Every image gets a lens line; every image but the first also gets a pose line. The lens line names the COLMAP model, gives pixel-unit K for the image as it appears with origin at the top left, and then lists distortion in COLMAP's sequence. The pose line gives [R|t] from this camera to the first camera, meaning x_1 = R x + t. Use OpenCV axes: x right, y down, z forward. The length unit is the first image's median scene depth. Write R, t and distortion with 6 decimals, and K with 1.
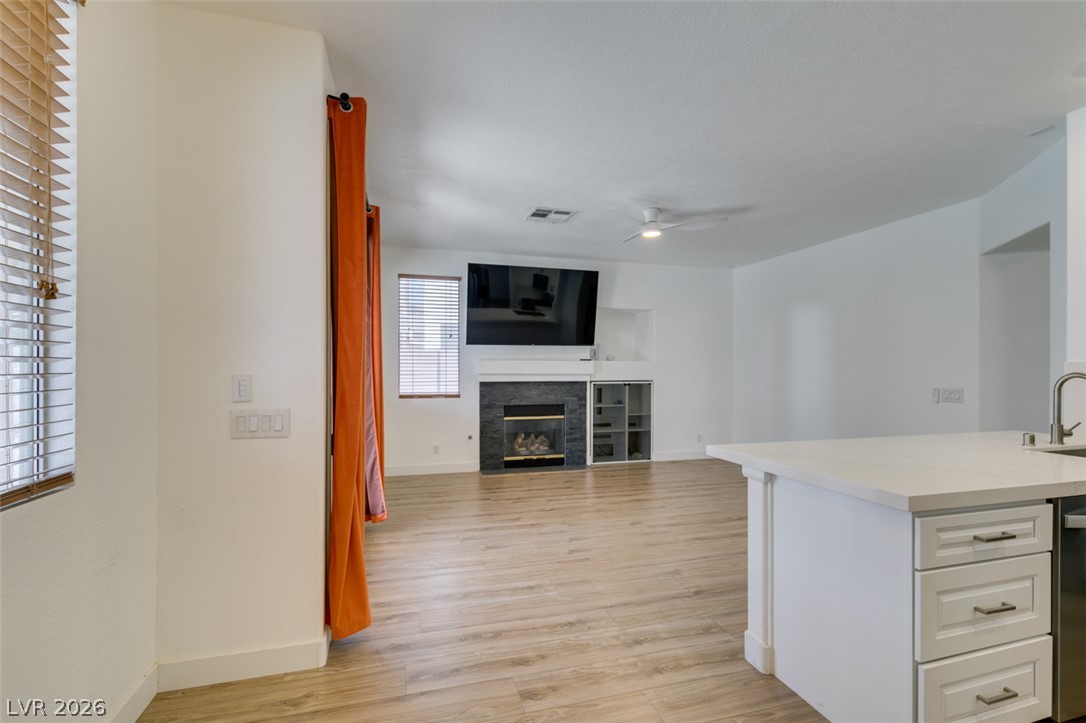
lens RADIAL K [[490.1, 0, 543.4], [0, 490.1, 367.6], [0, 0, 1]] dist [0.001604, -0.000325]
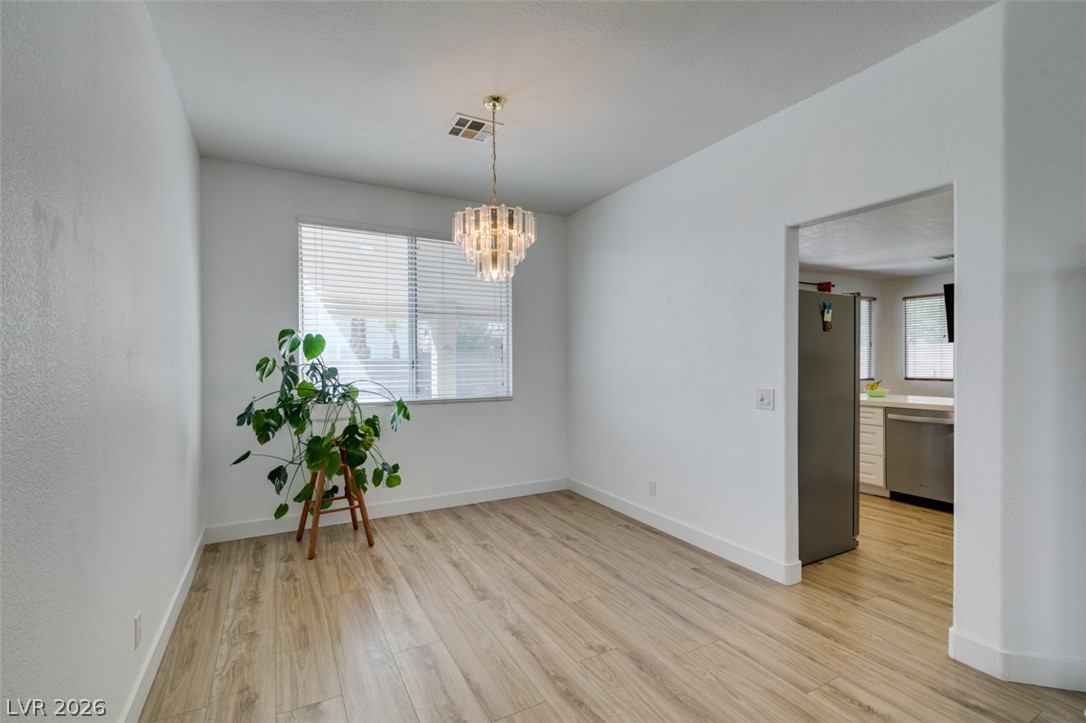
lens RADIAL K [[485.6, 0, 541.8], [0, 485.6, 364.8], [0, 0, 1]] dist [-0.001409, -0.000383]
pose [[0.213058, 0.003627, -0.977033, 0.994671], [0.006227, 0.999968, 0.005070, 0.001649], [0.977020, -0.007164, 0.213029, -0.436253]]
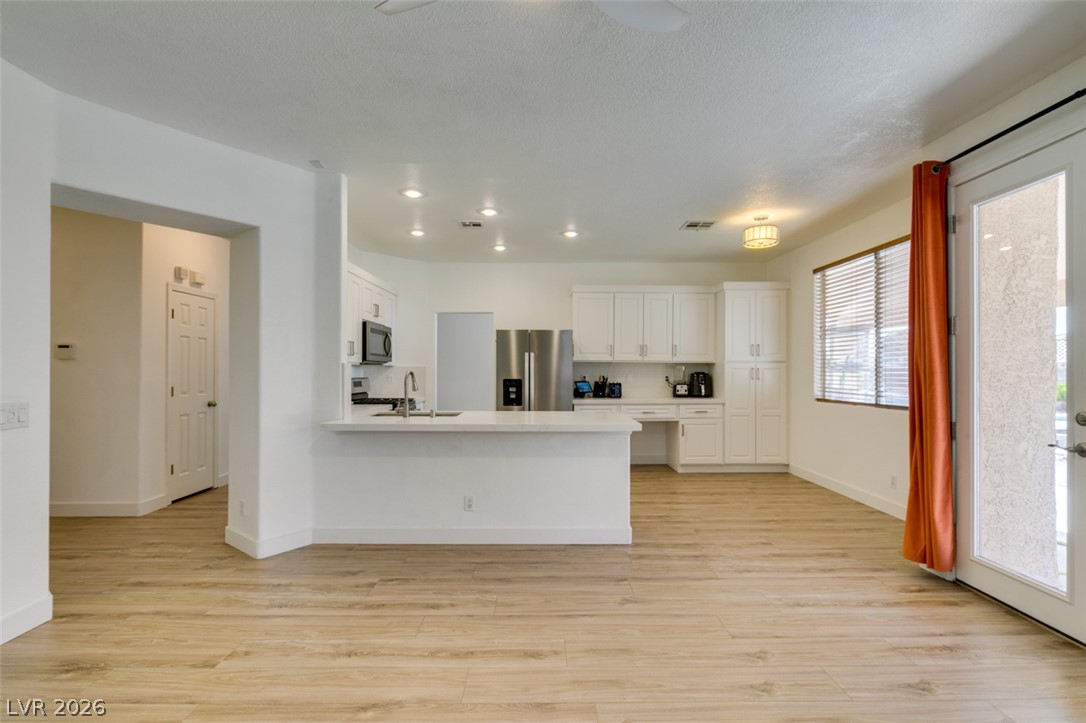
lens RADIAL K [[488.3, 0, 541.3], [0, 488.3, 366.0], [0, 0, 1]] dist [-0.001702, -0.000498]
pose [[-0.961427, -0.000955, 0.275060, 0.100915], [-0.003440, 0.999958, -0.008552, 0.003543], [-0.275040, -0.009168, -0.961389, 1.074544]]
